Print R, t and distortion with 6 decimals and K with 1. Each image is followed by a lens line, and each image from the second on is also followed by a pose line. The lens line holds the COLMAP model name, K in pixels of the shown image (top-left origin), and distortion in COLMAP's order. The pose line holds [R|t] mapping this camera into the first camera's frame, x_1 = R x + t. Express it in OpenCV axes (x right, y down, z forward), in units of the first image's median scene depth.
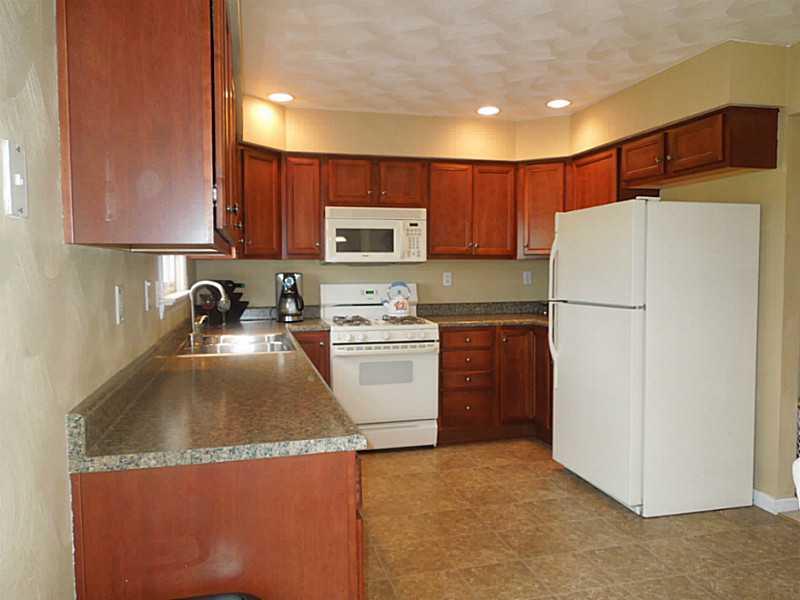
lens RADIAL K [[613.7, 0, 400.0], [0, 613.7, 300.0], [0, 0, 1]] dist [-0.035341, 0.004744]
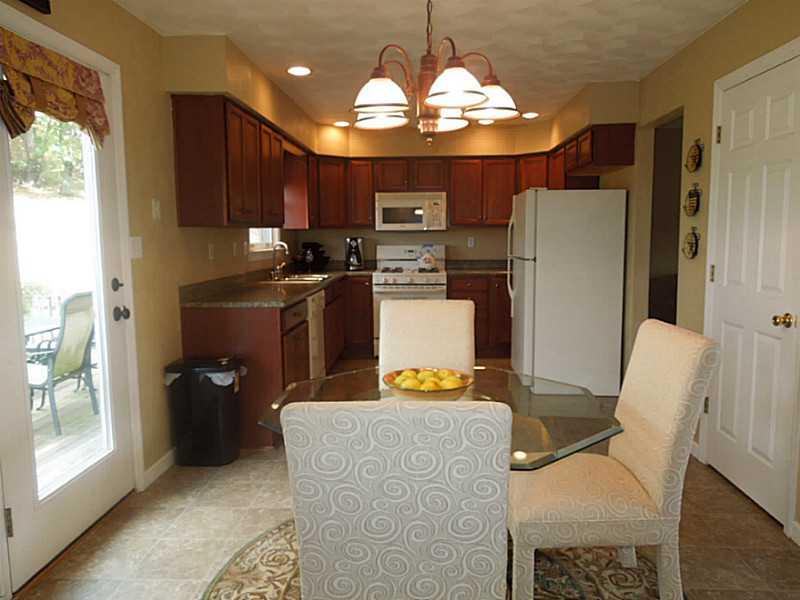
lens RADIAL K [[613.7, 0, 400.0], [0, 613.7, 300.0], [0, 0, 1]] dist [-0.035341, 0.004744]
pose [[0.955938, 0.028419, -0.292191, 0.376224], [-0.012694, 0.998374, 0.055575, 0.023476], [0.293295, -0.049417, 0.954744, -0.416857]]
